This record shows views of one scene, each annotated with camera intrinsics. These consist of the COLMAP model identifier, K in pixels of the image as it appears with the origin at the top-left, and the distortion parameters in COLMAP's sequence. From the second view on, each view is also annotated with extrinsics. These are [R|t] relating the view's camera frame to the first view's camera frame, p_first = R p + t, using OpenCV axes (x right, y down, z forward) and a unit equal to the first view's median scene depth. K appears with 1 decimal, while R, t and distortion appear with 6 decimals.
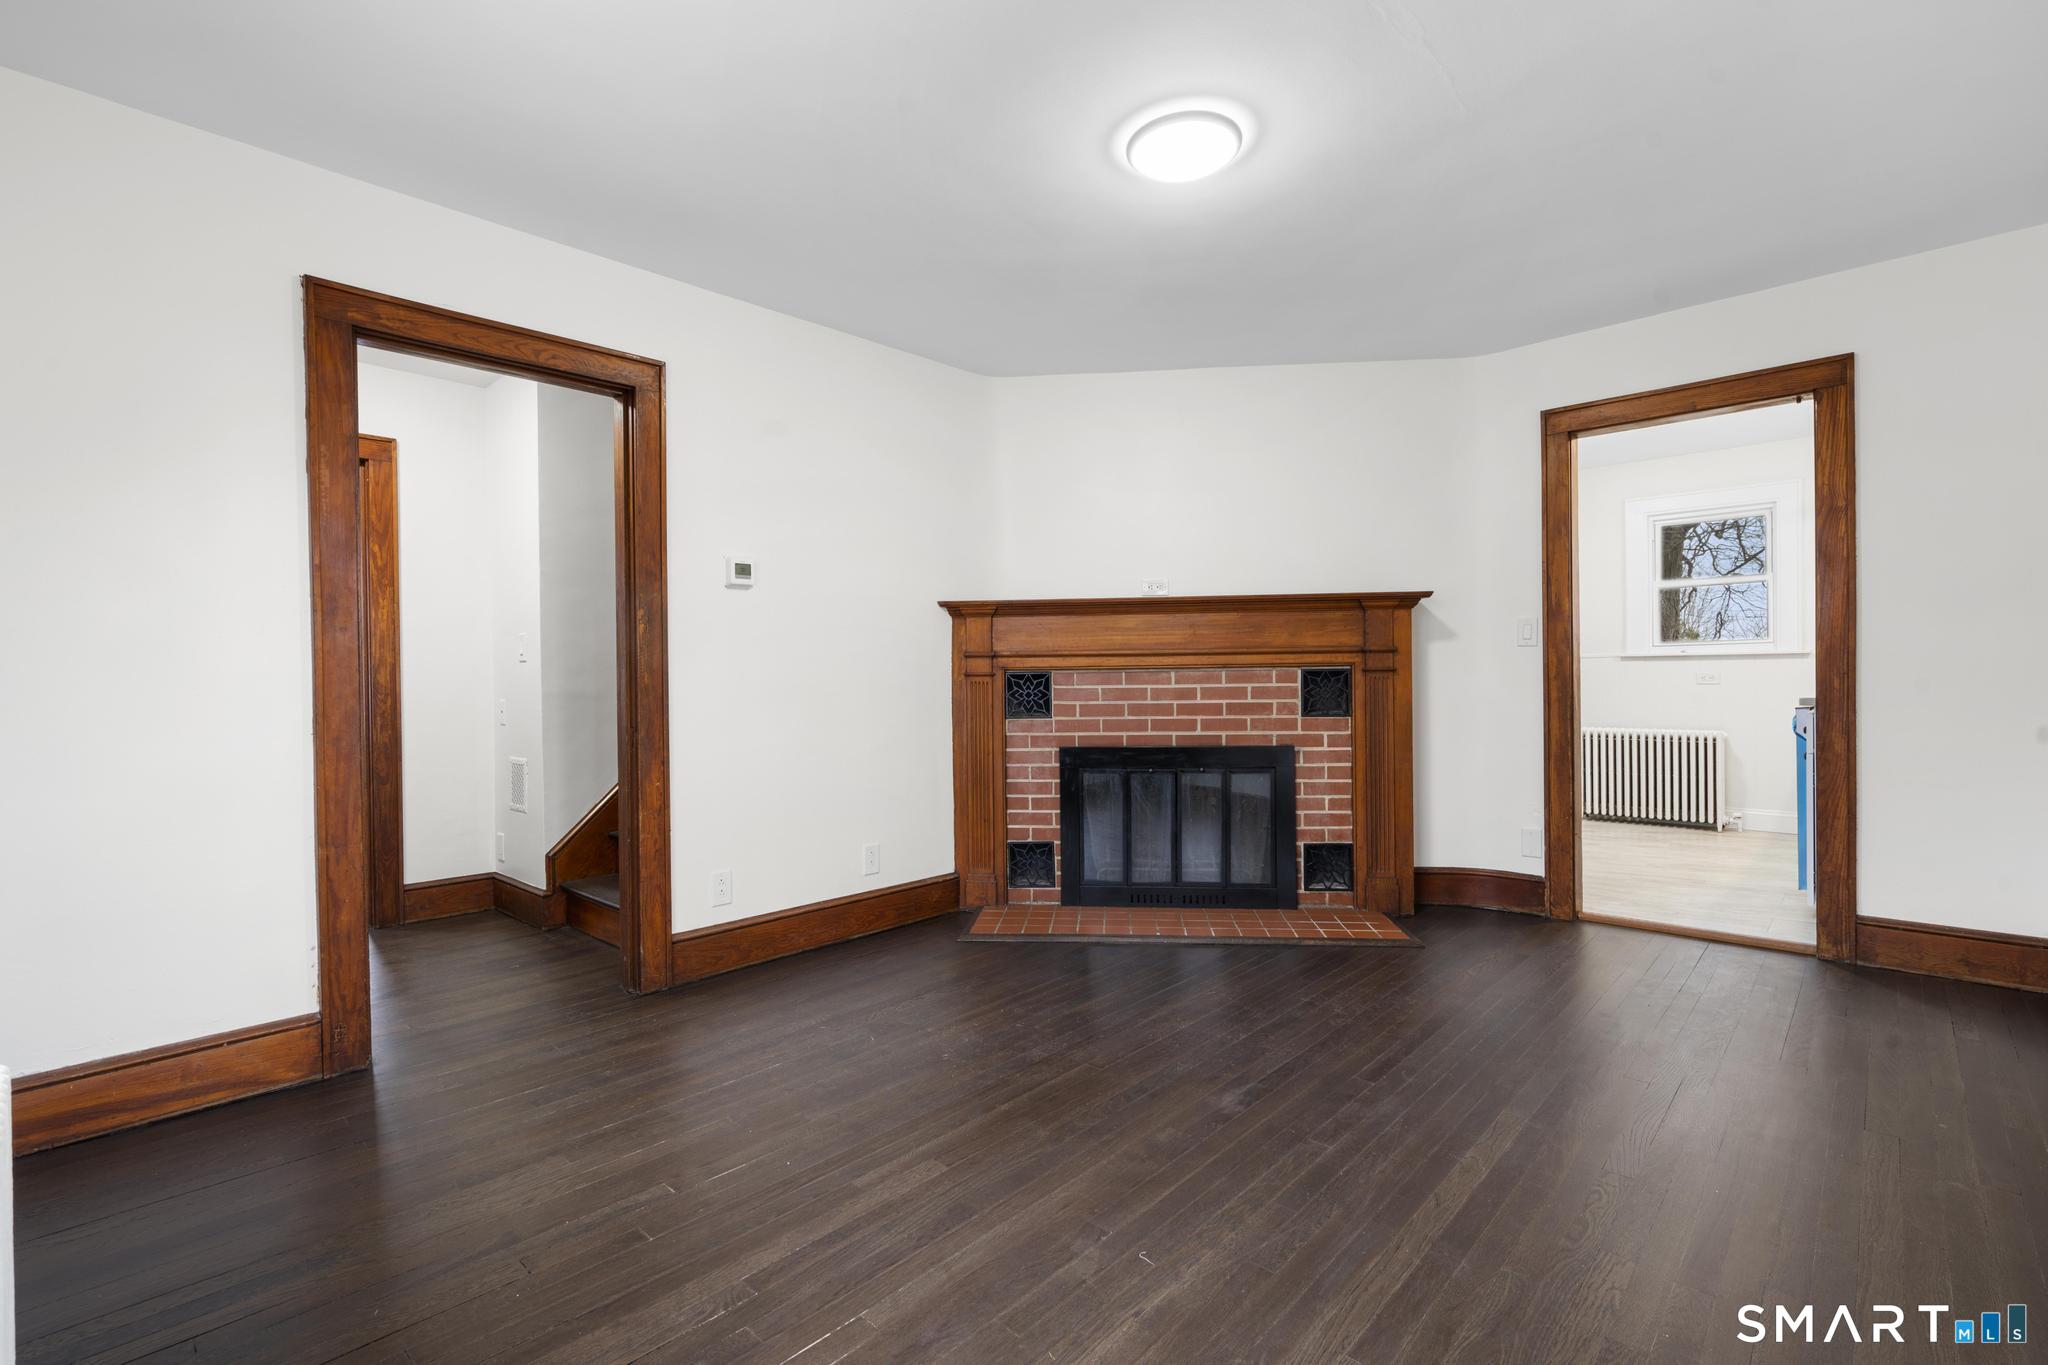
lens RADIAL K [[918.8, 0, 1019.5], [0, 918.8, 684.4], [0, 0, 1]] dist [-0.007612, 0.005041]
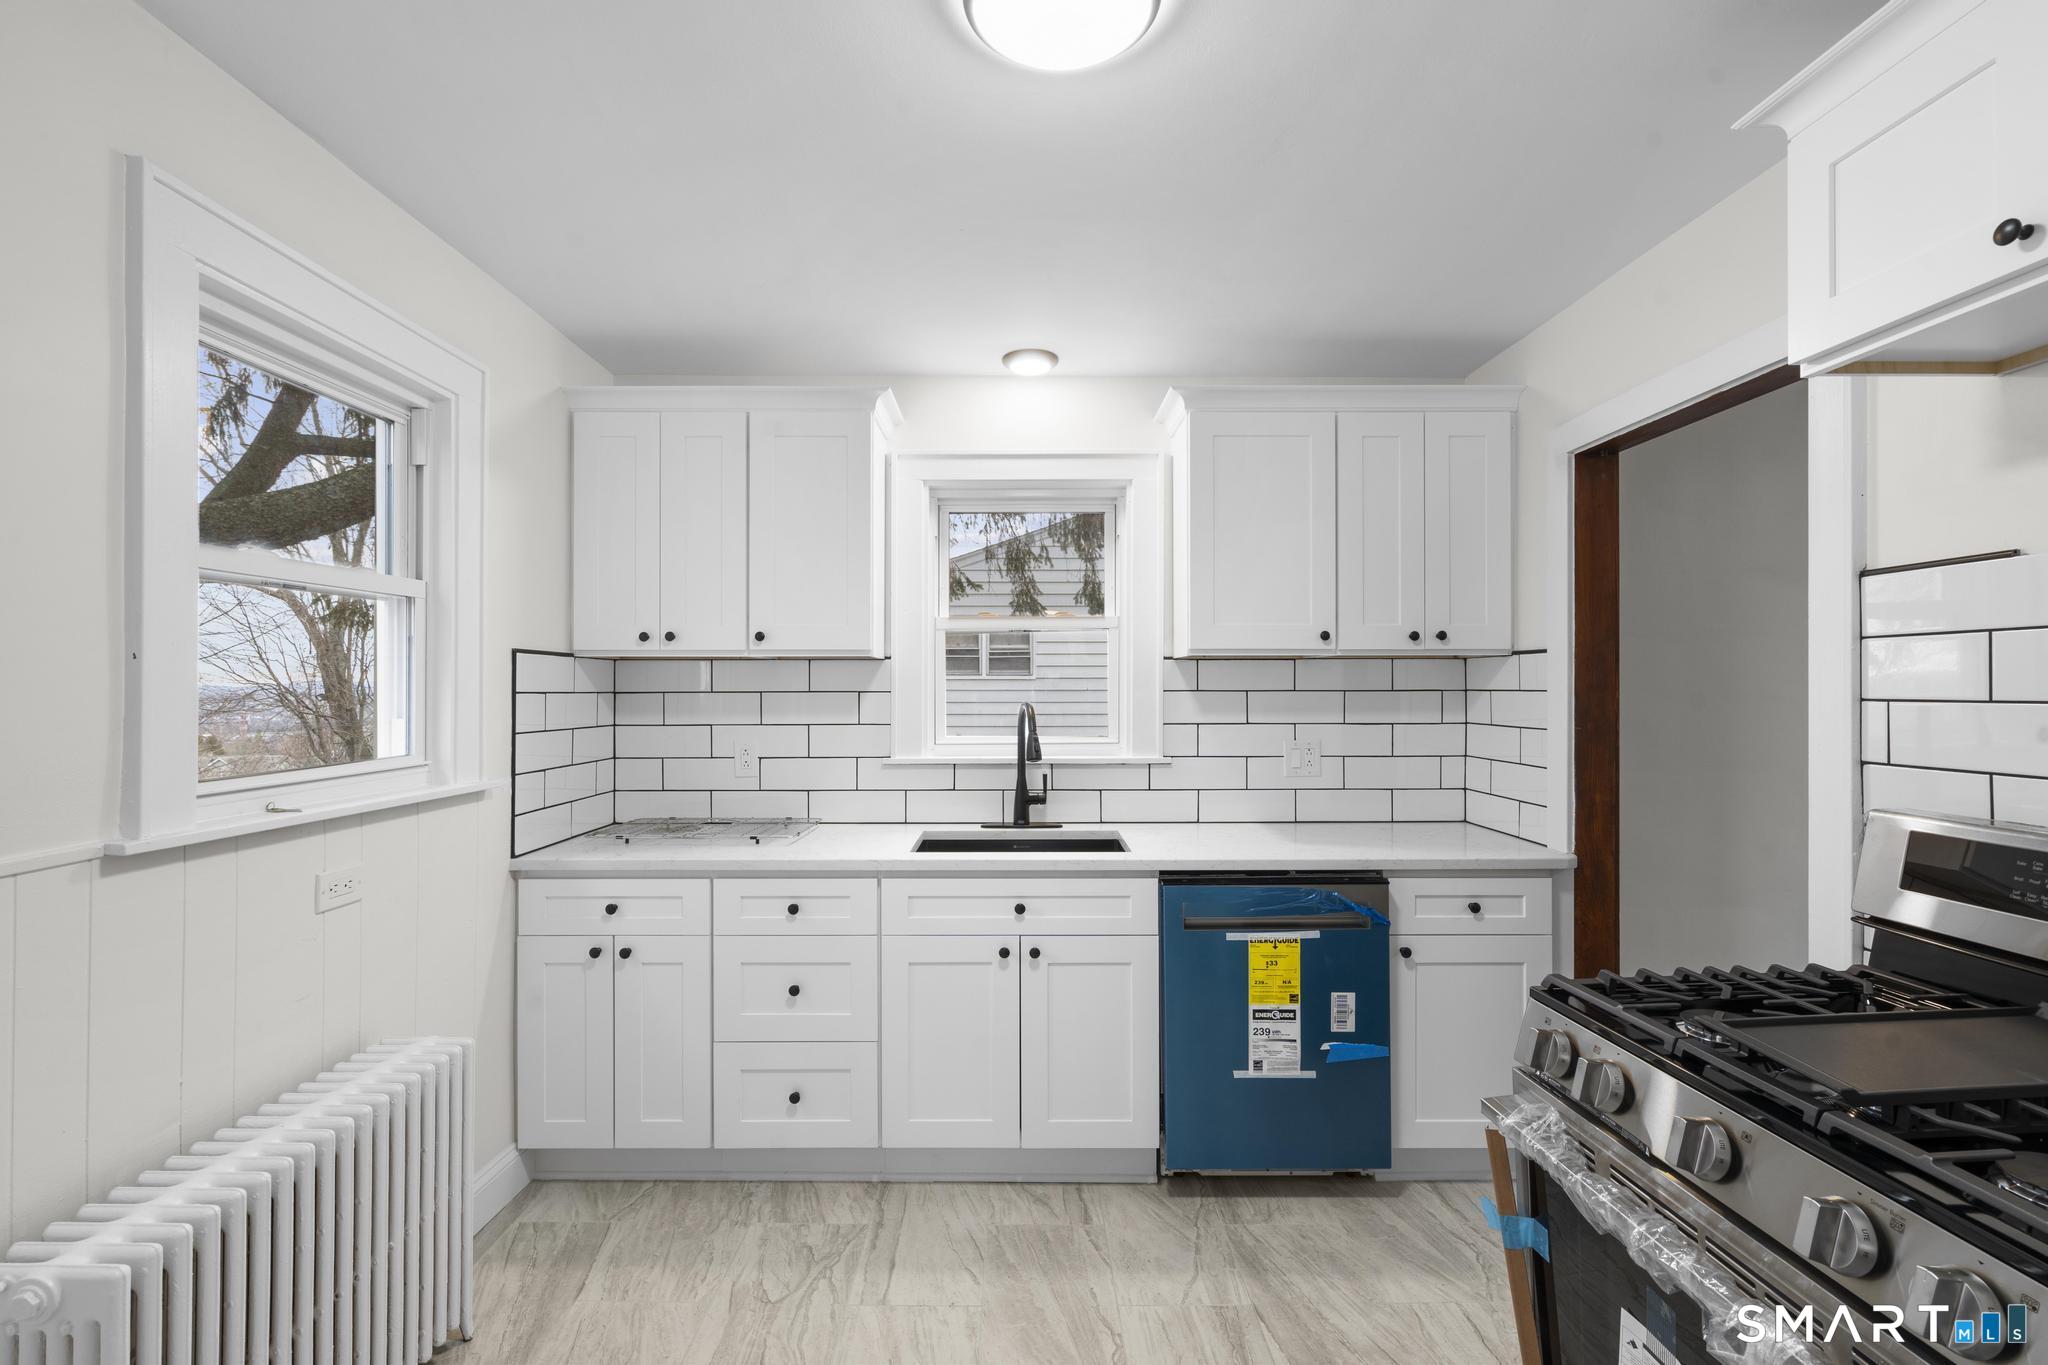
lens RADIAL K [[918.8, 0, 1019.5], [0, 918.8, 684.4], [0, 0, 1]] dist [-0.007612, 0.005041]
pose [[-0.693734, 0.014224, 0.720091, 0.537193], [0.013219, 0.999888, -0.007016, -0.104136], [-0.720110, 0.004652, -0.693844, 1.536350]]
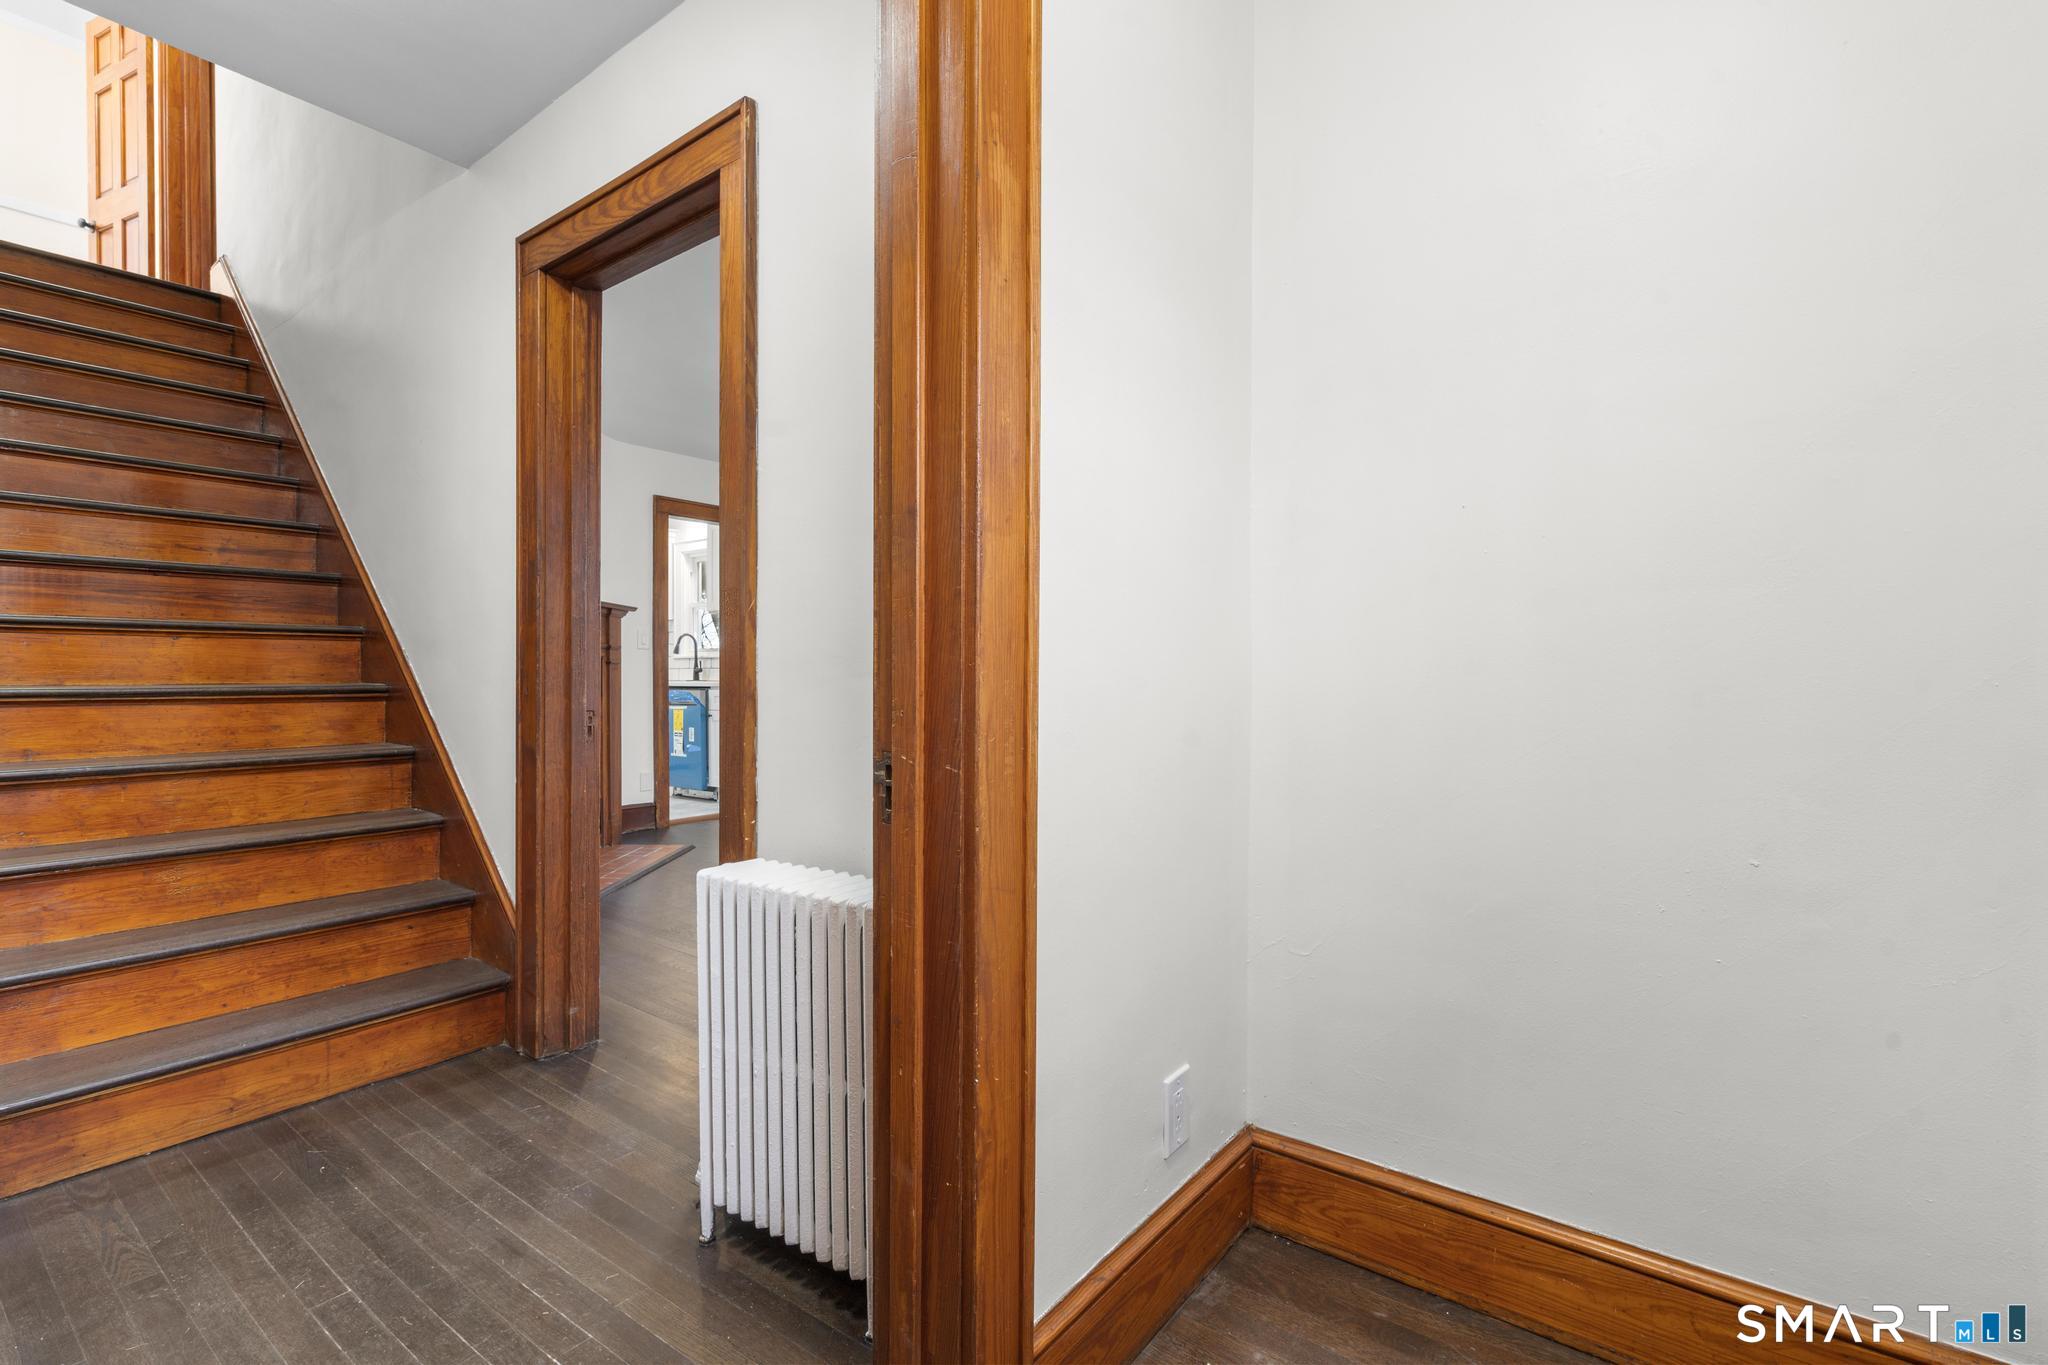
lens RADIAL K [[918.8, 0, 1019.5], [0, 918.8, 684.4], [0, 0, 1]] dist [-0.007612, 0.005041]
pose [[-0.109998, 0.002717, 0.993928, -0.958839], [0.009006, 0.999958, -0.001737, 0.022868], [-0.993891, 0.008760, -0.110017, 0.545550]]
